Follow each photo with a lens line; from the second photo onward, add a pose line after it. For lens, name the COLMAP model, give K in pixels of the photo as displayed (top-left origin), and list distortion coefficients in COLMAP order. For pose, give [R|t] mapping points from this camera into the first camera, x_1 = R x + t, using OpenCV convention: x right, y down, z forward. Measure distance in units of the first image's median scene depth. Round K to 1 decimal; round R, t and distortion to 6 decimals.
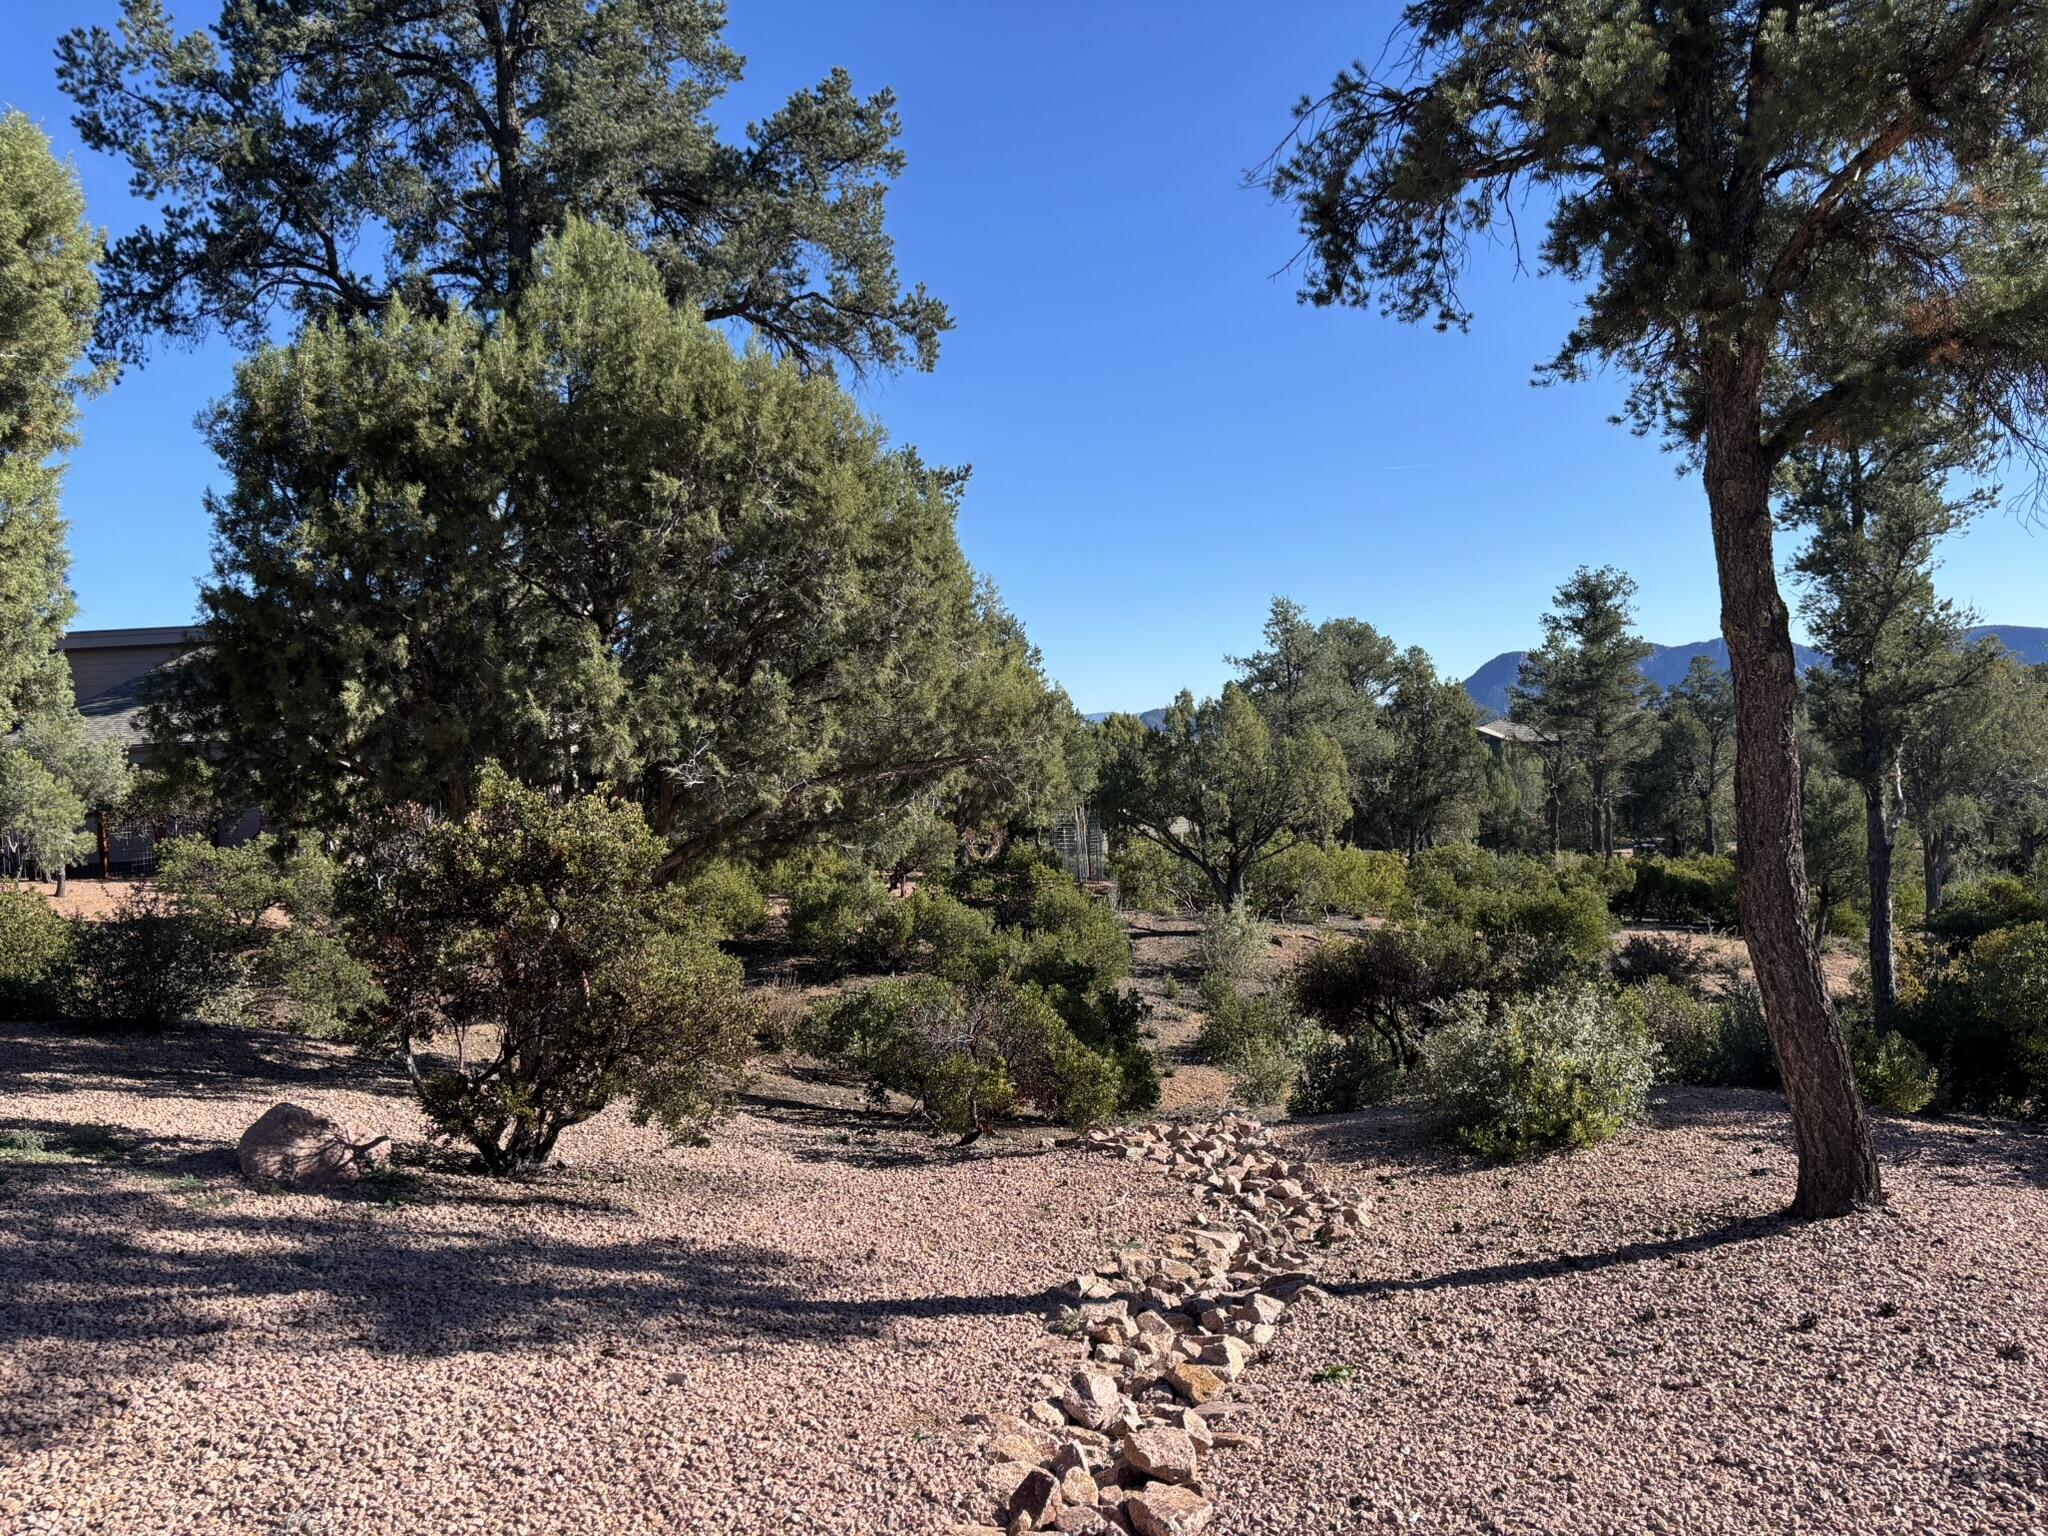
lens RADIAL K [[1539.6, 0, 1004.8], [0, 1539.6, 777.8], [0, 0, 1]] dist [0.043180, -0.043050]
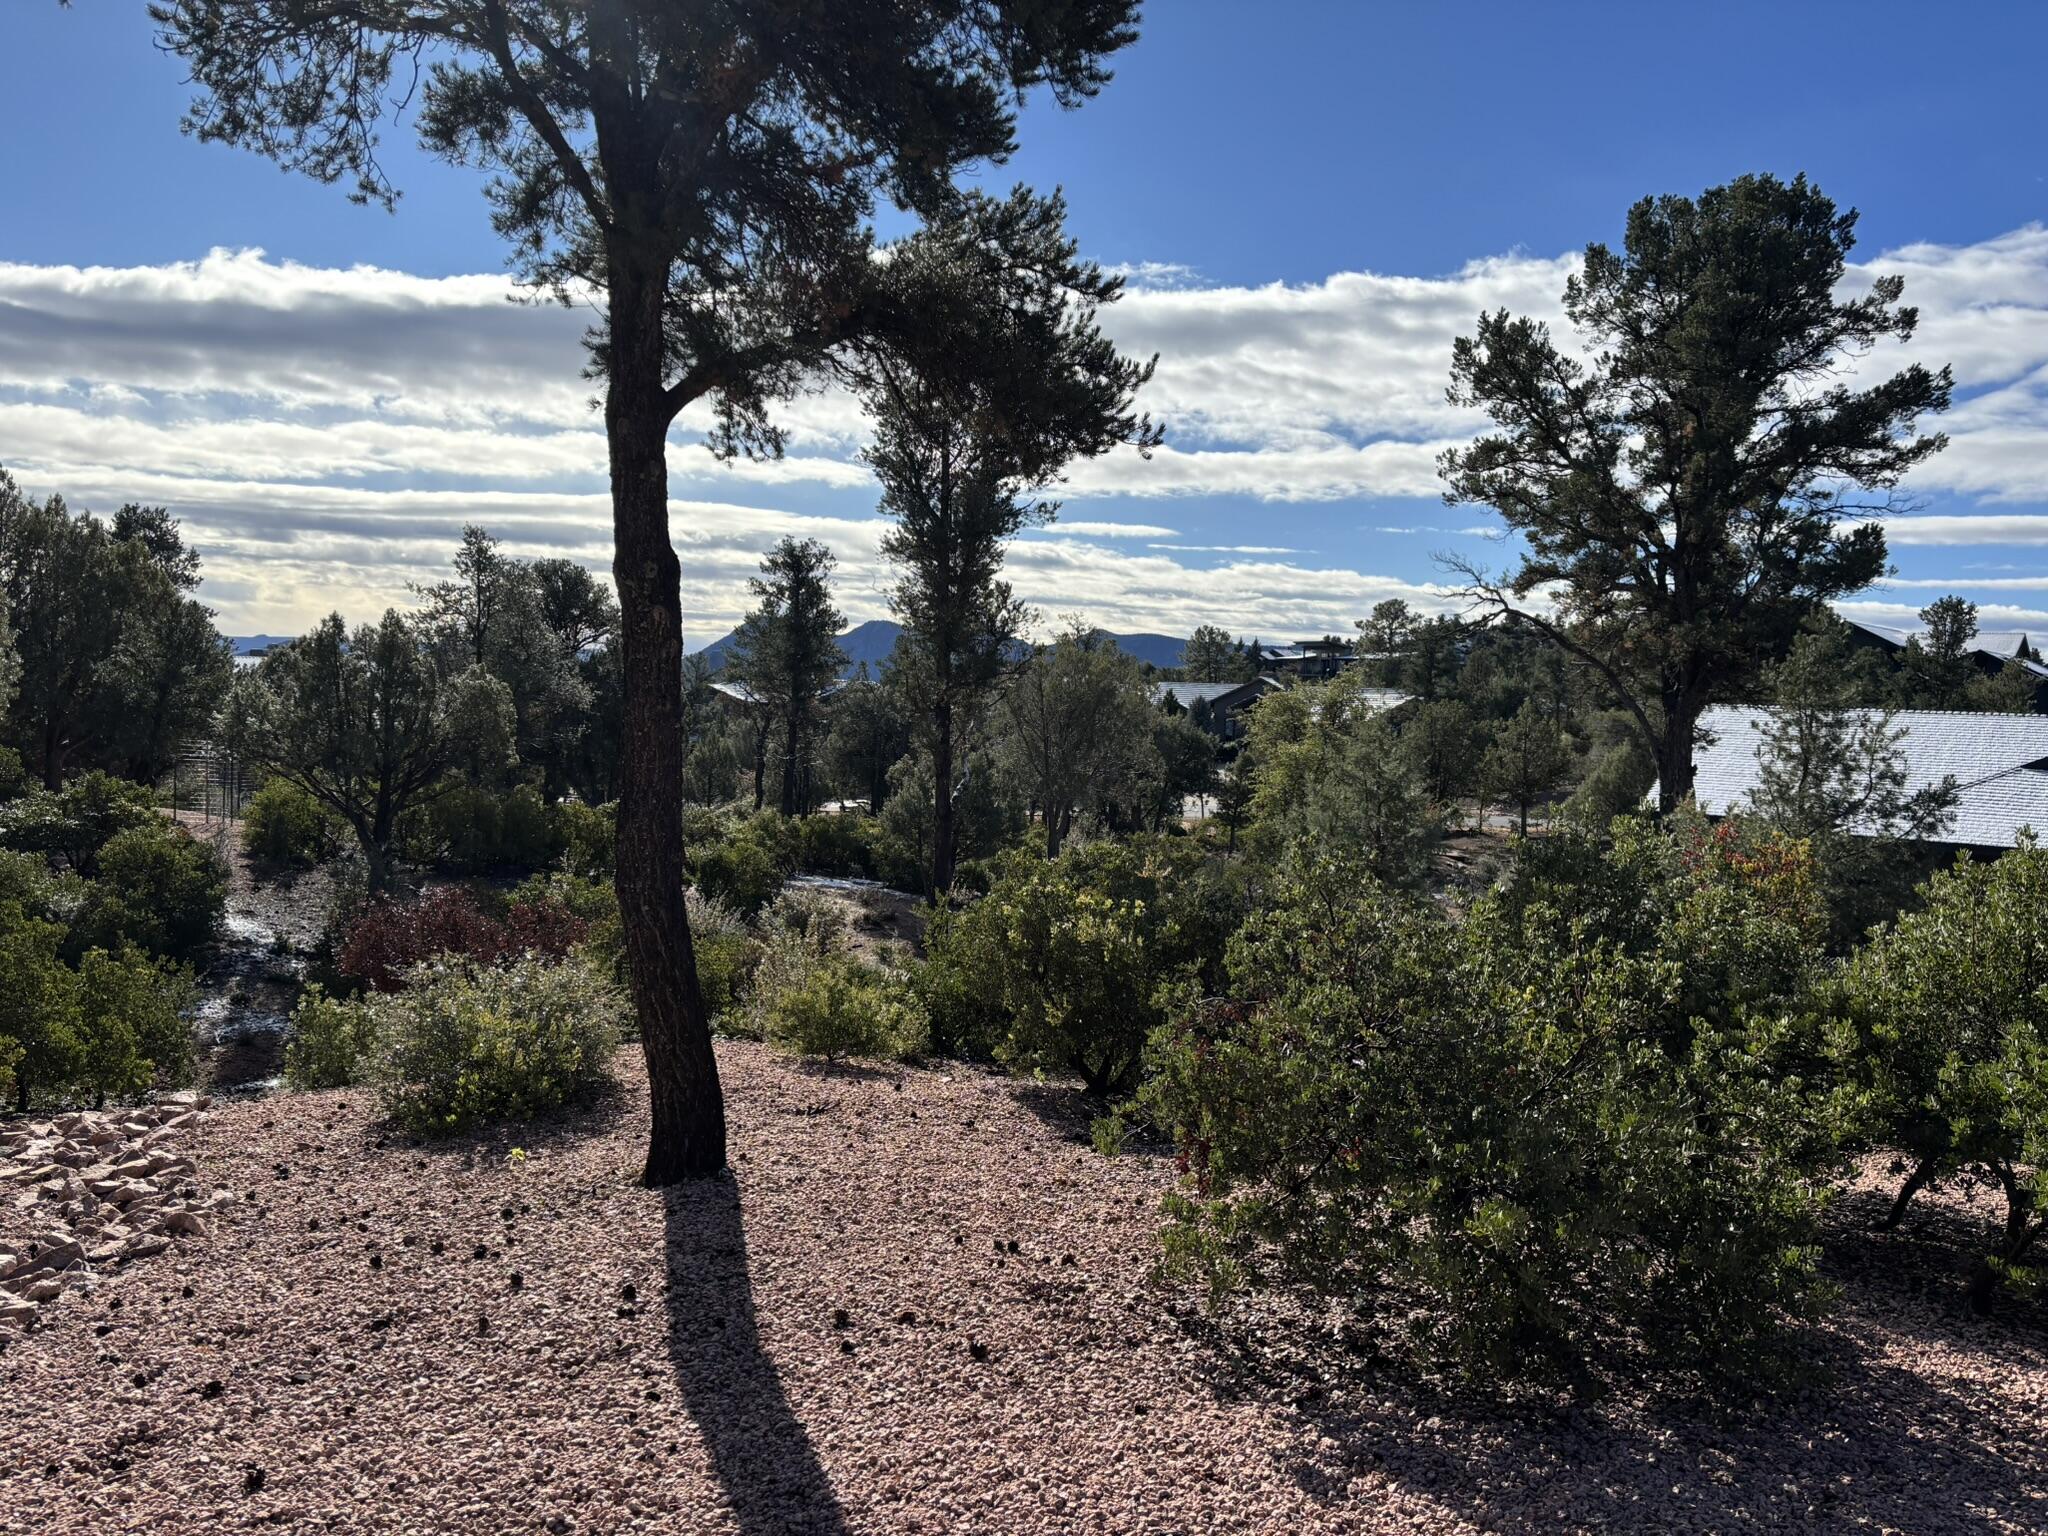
lens RADIAL K [[1527.7, 0, 1016.9], [0, 1527.7, 764.4], [0, 0, 1]] dist [0.079366, -0.083046]
pose [[0.884207, 0.051463, 0.464252, 0.212717], [-0.062050, 0.998045, 0.007545, -0.002322], [-0.462956, -0.035478, 0.885671, 0.039548]]
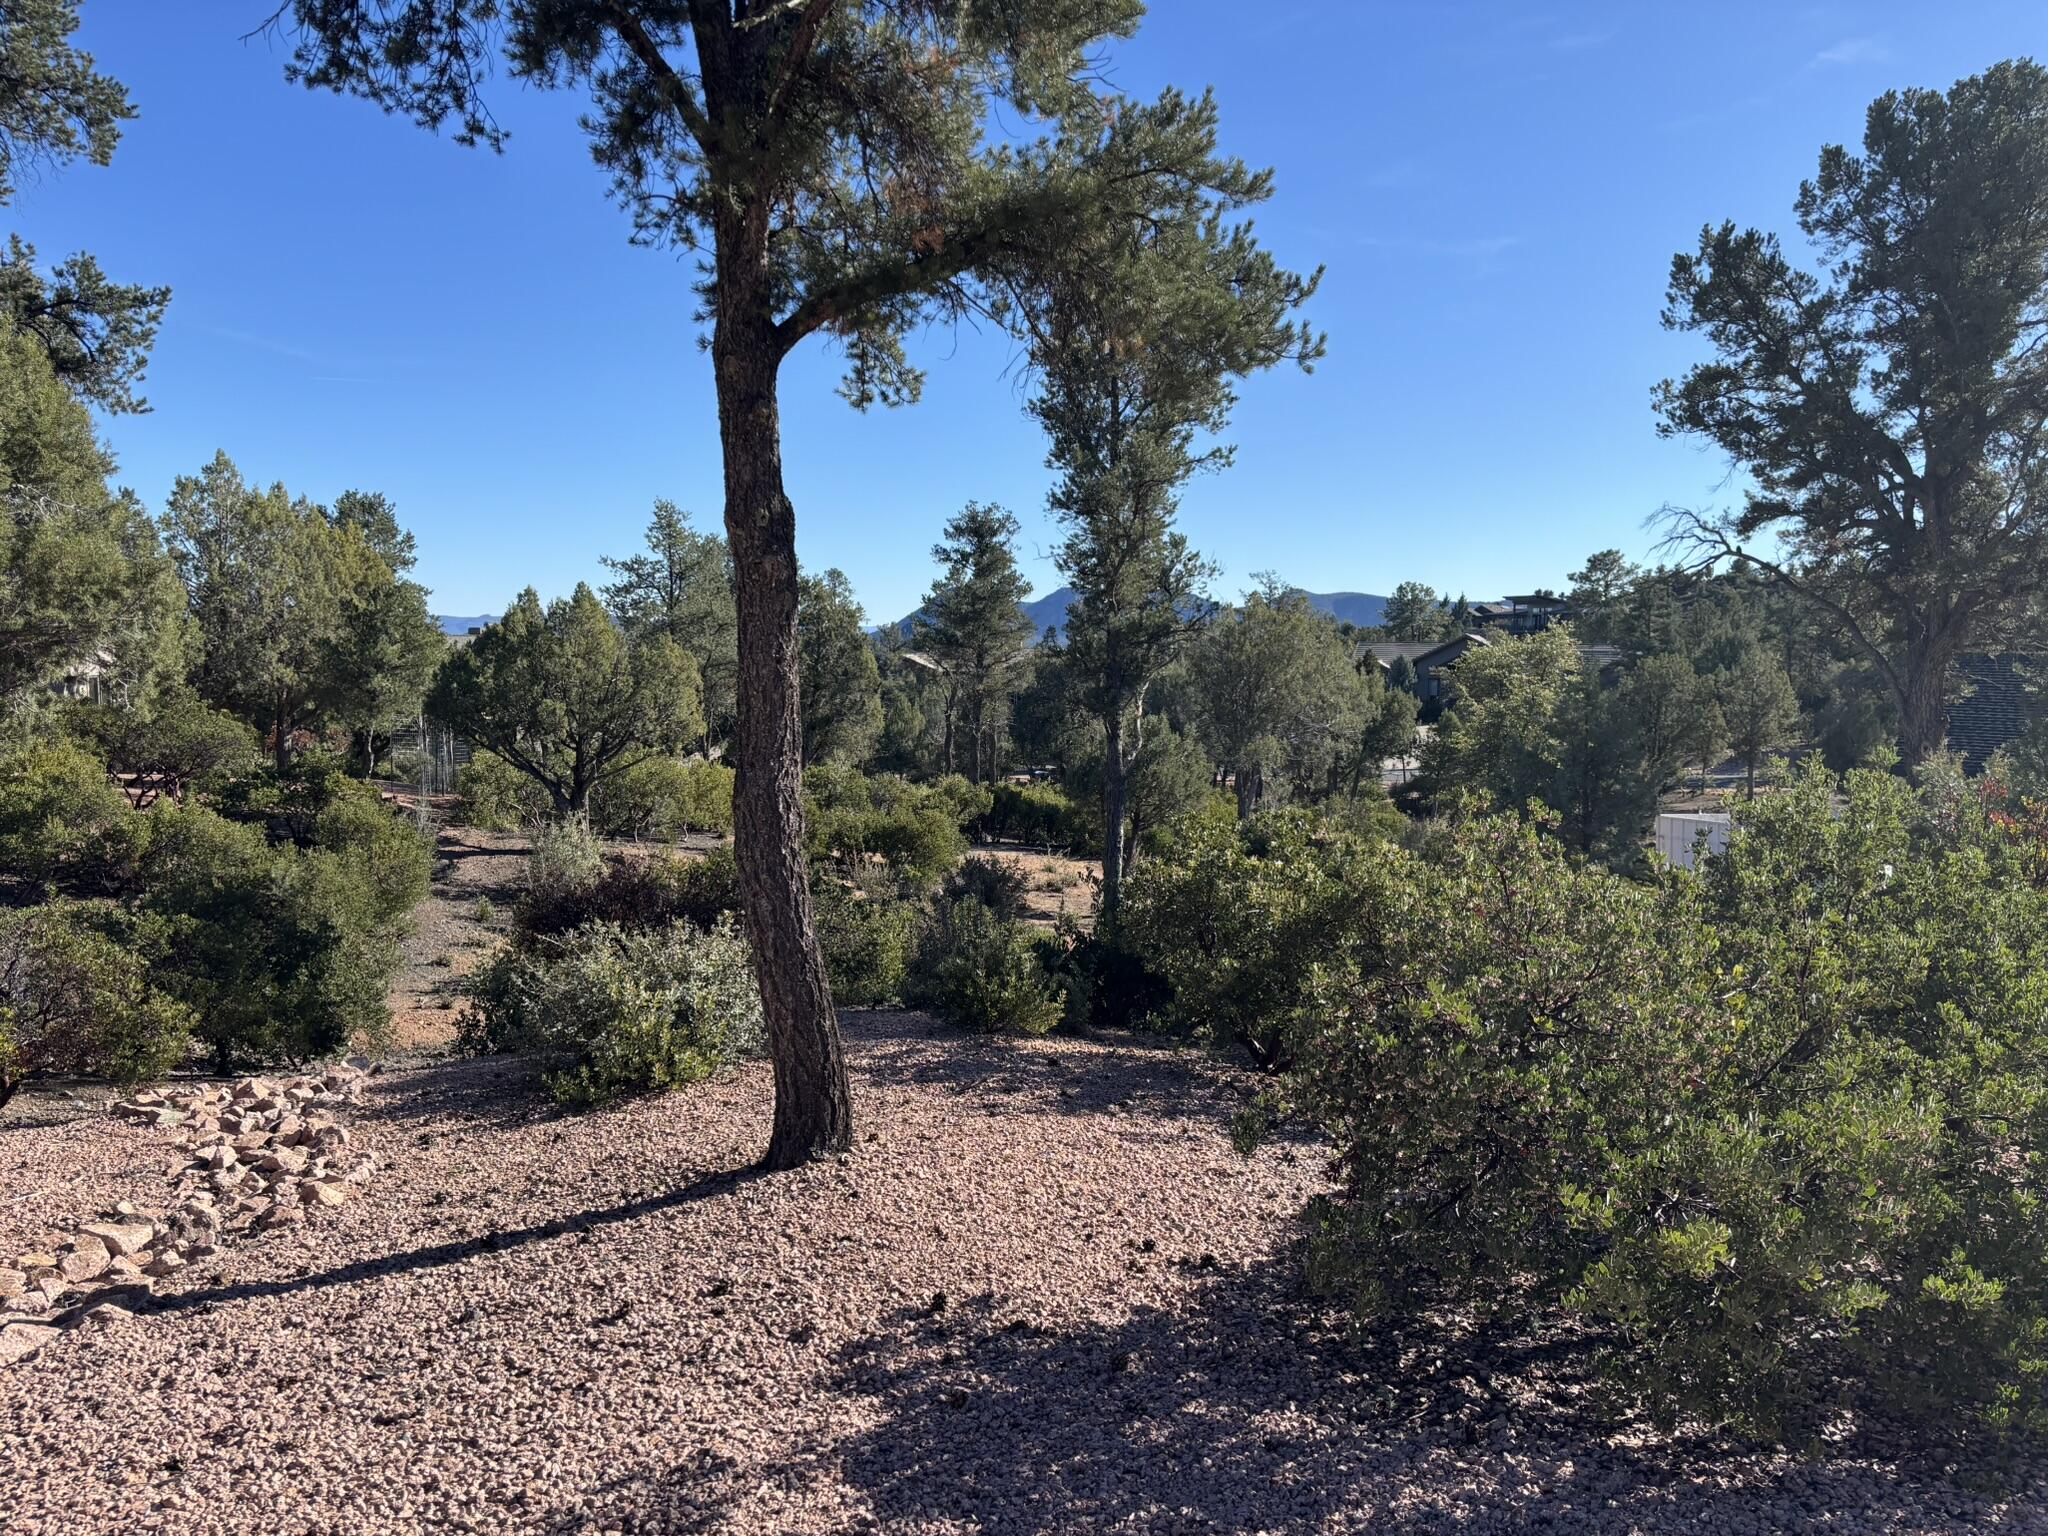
lens RADIAL K [[1538.2, 0, 1031.6], [0, 1538.2, 775.2], [0, 0, 1]] dist [0.069730, -0.080191]
pose [[0.932989, 0.028551, 0.358772, 0.265990], [-0.047107, 0.997960, 0.043086, 0.001361], [-0.356810, -0.057099, 0.932430, 0.081449]]
